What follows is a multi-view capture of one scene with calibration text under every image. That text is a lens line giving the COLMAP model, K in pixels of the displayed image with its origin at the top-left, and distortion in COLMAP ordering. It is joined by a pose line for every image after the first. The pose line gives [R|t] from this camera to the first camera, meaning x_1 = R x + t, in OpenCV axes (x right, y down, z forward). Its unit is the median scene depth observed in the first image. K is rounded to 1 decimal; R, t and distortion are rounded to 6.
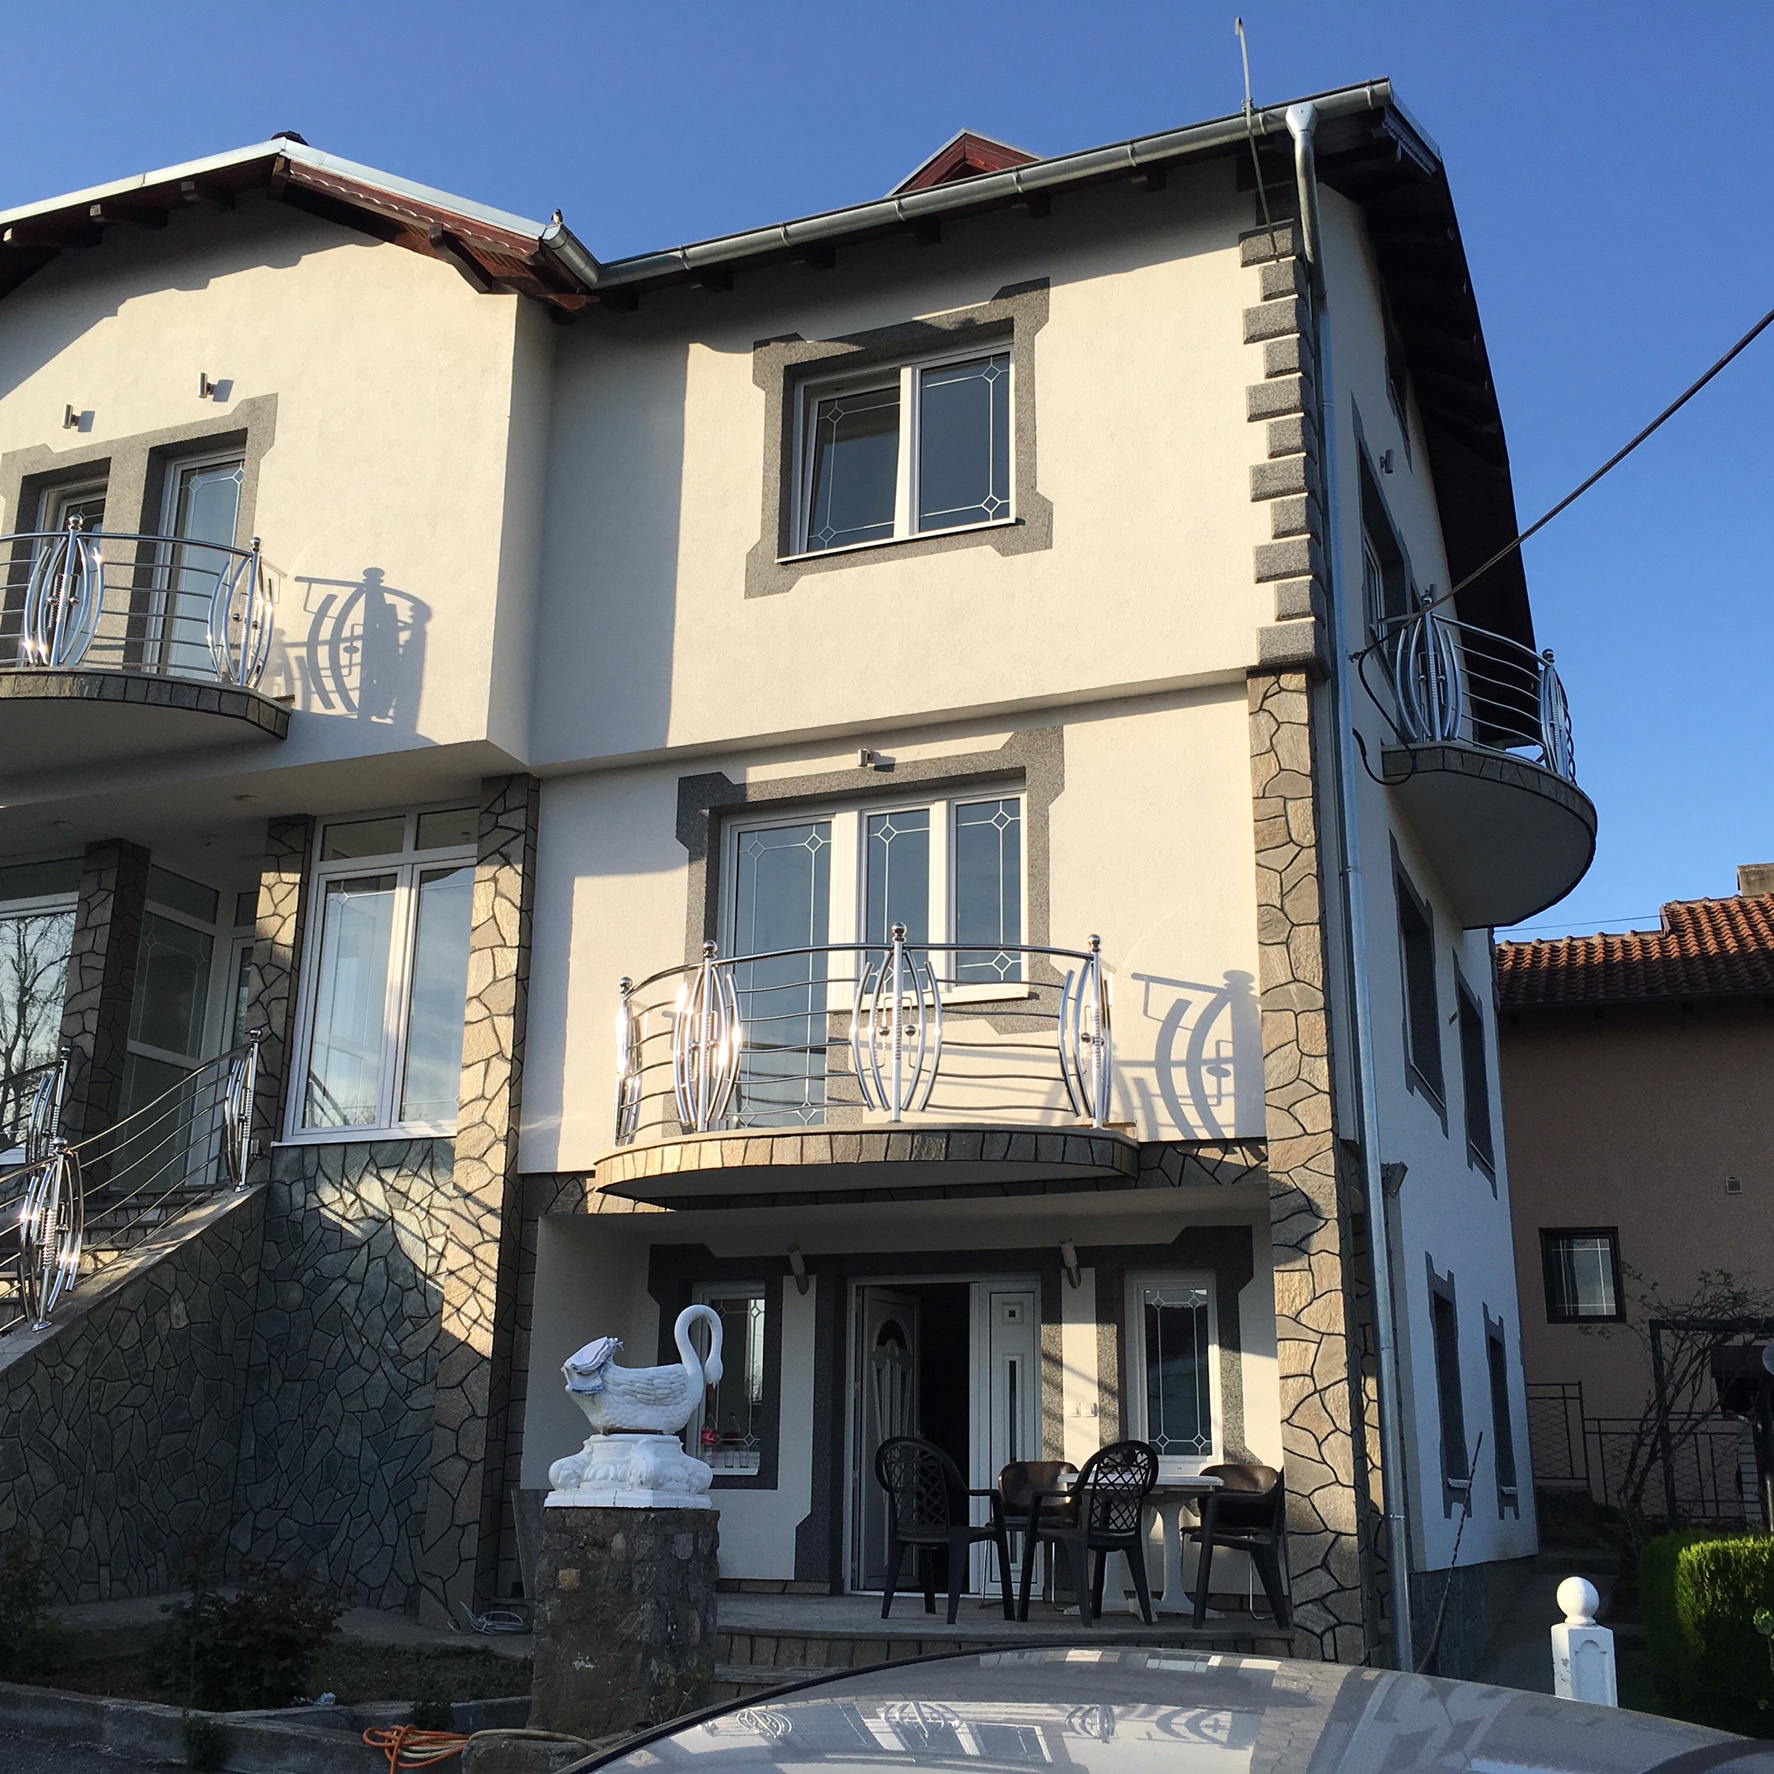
lens RADIAL K [[2012.3, 0, 889.9], [0, 2012.3, 883.4], [0, 0, 1]] dist [0.048014, 0.000000]
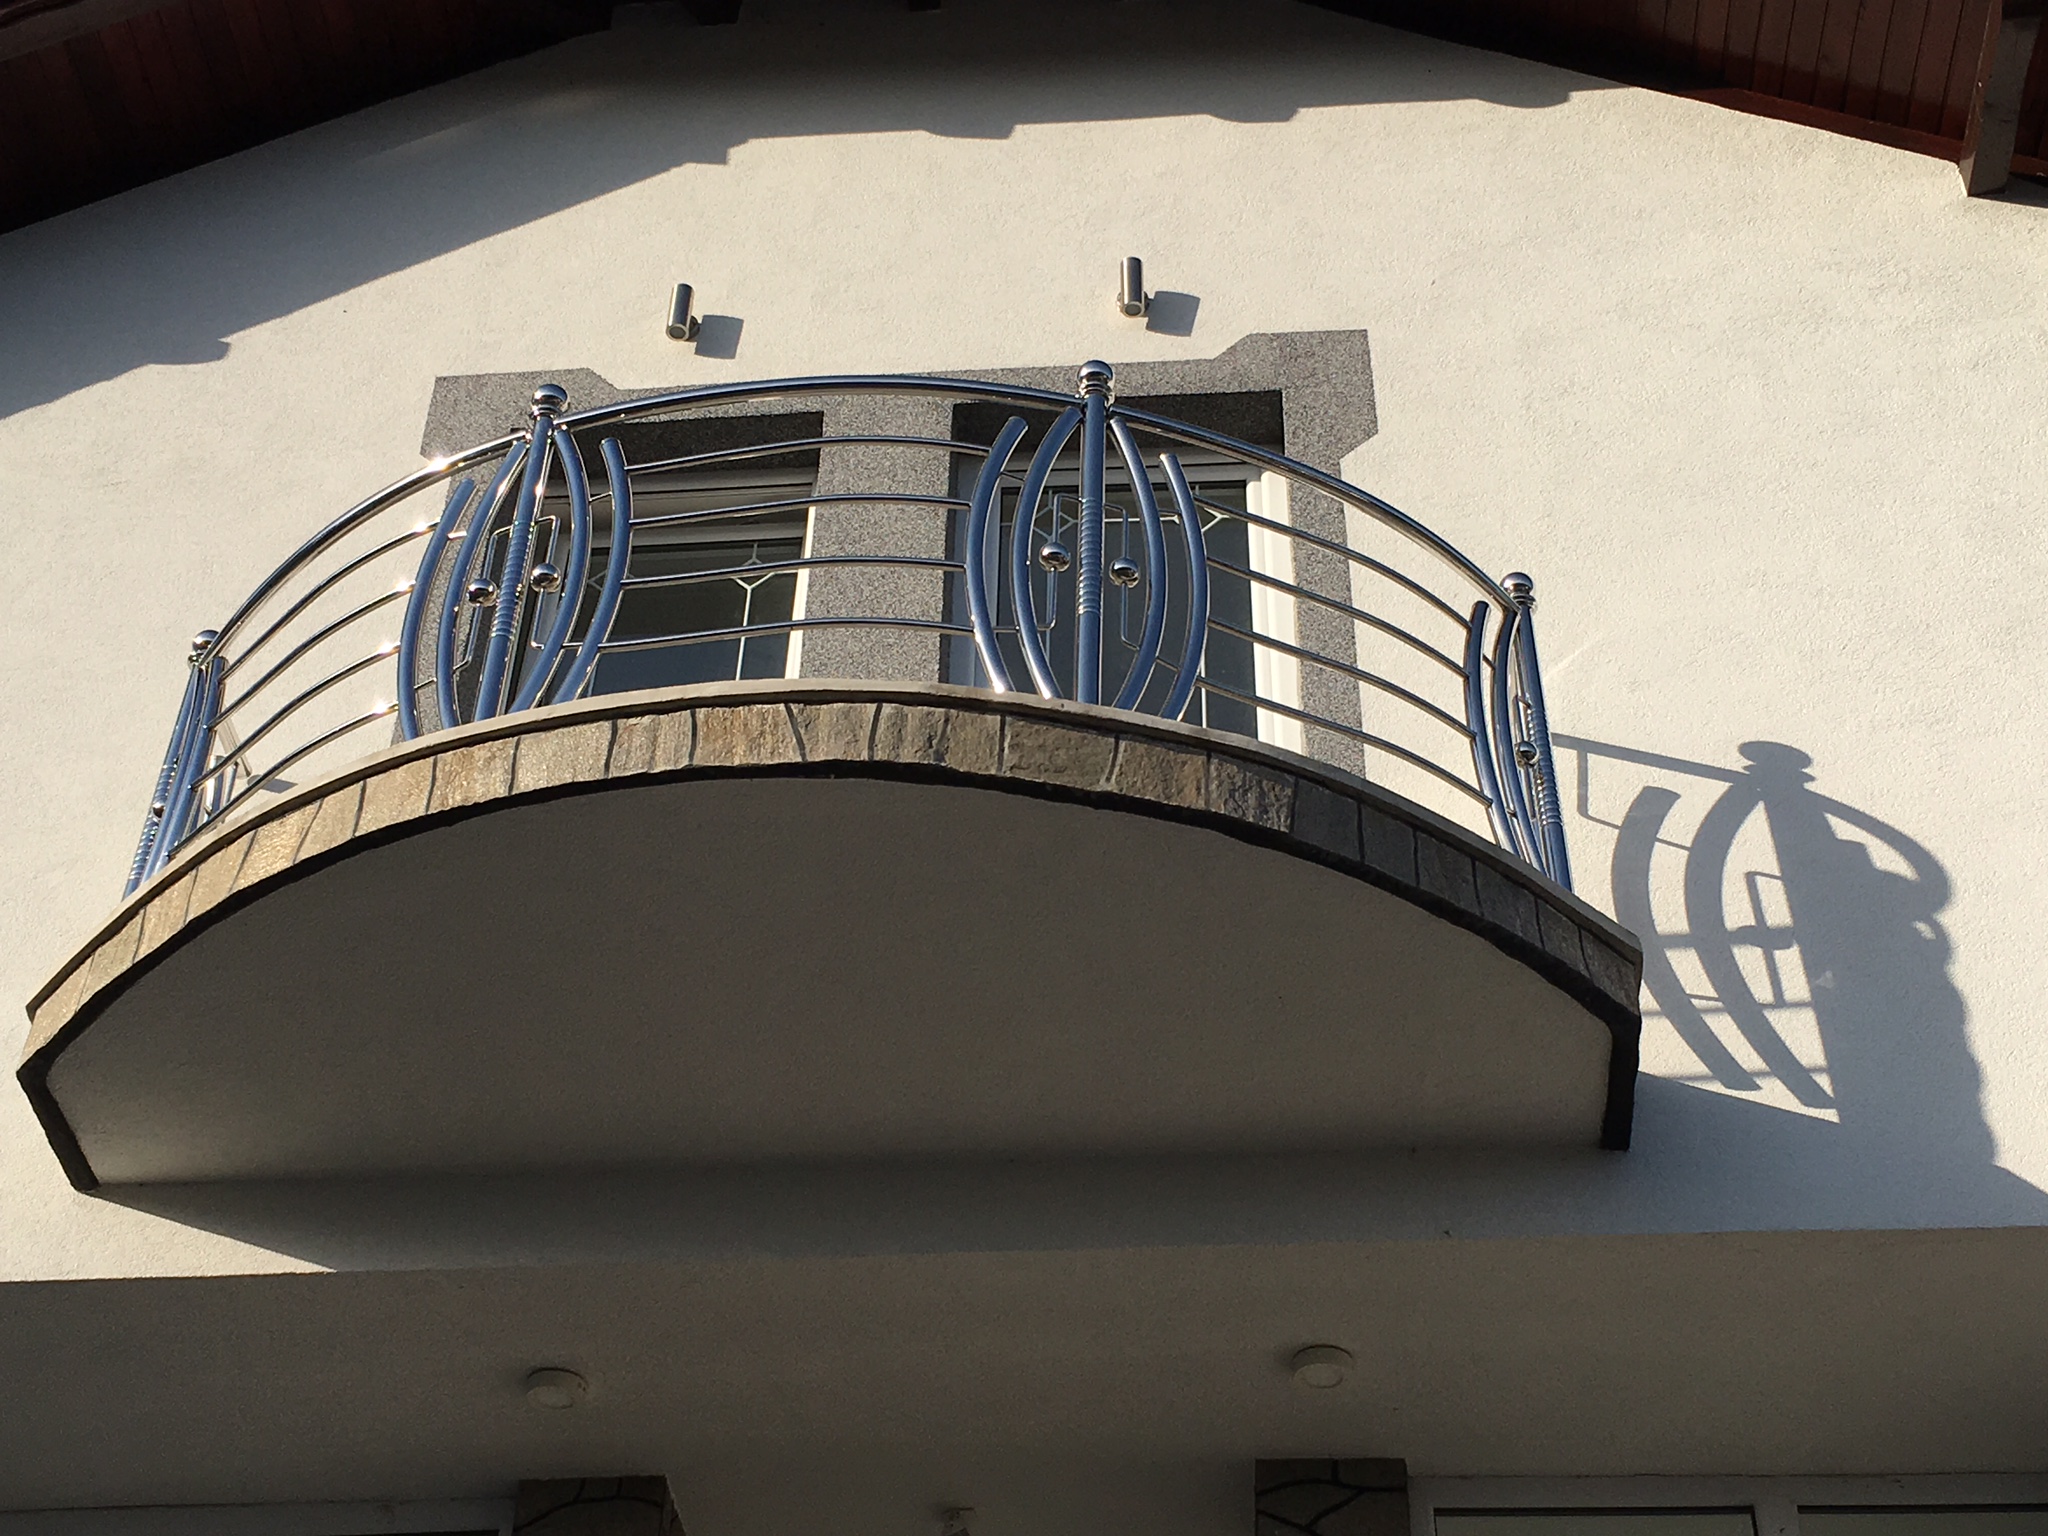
lens RADIAL K [[2996.1, 0, 1016.6], [0, 2996.1, 776.6], [0, 0, 1]] dist [0.046548, 0.000000]
pose [[0.954979, 0.207492, 0.212042, -0.508116], [-0.093505, 0.888816, -0.448622, 0.092055], [-0.281552, 0.408598, 0.868203, 0.629441]]
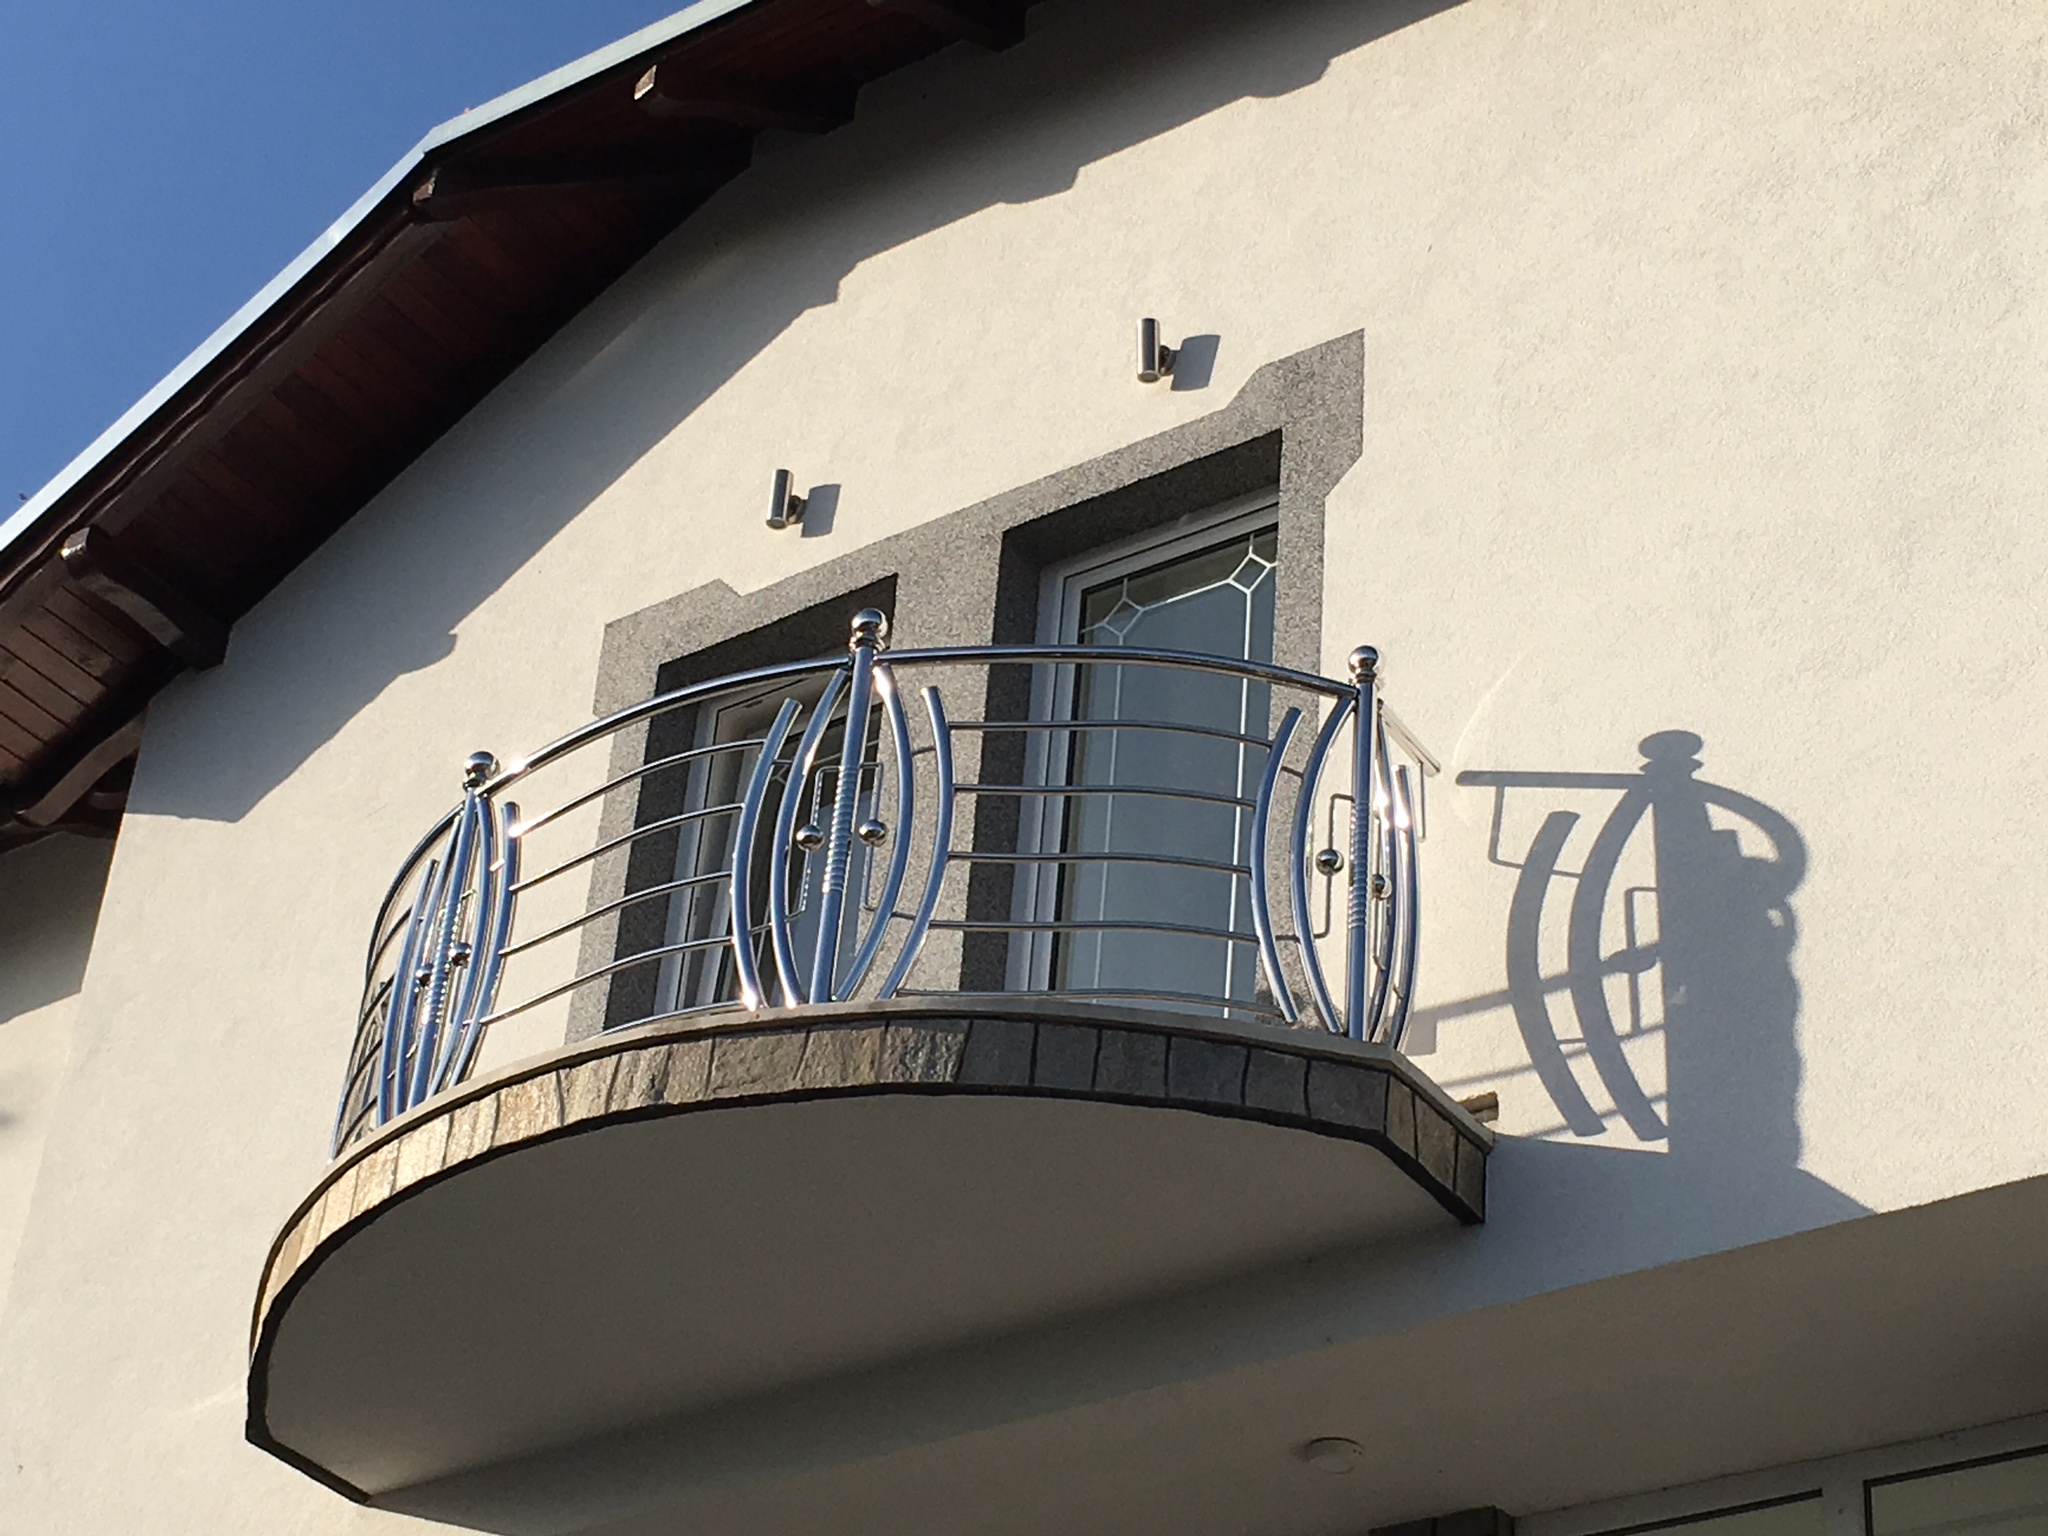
lens RADIAL K [[4066.4, 0, 1014.6], [0, 4066.4, 770.4], [0, 0, 1]] dist [0.015291, 0.000000]
pose [[0.972099, -0.081162, -0.220081, -0.230843], [0.005378, 0.945699, -0.325000, 0.070035], [0.234508, 0.314749, 0.919750, 0.386063]]
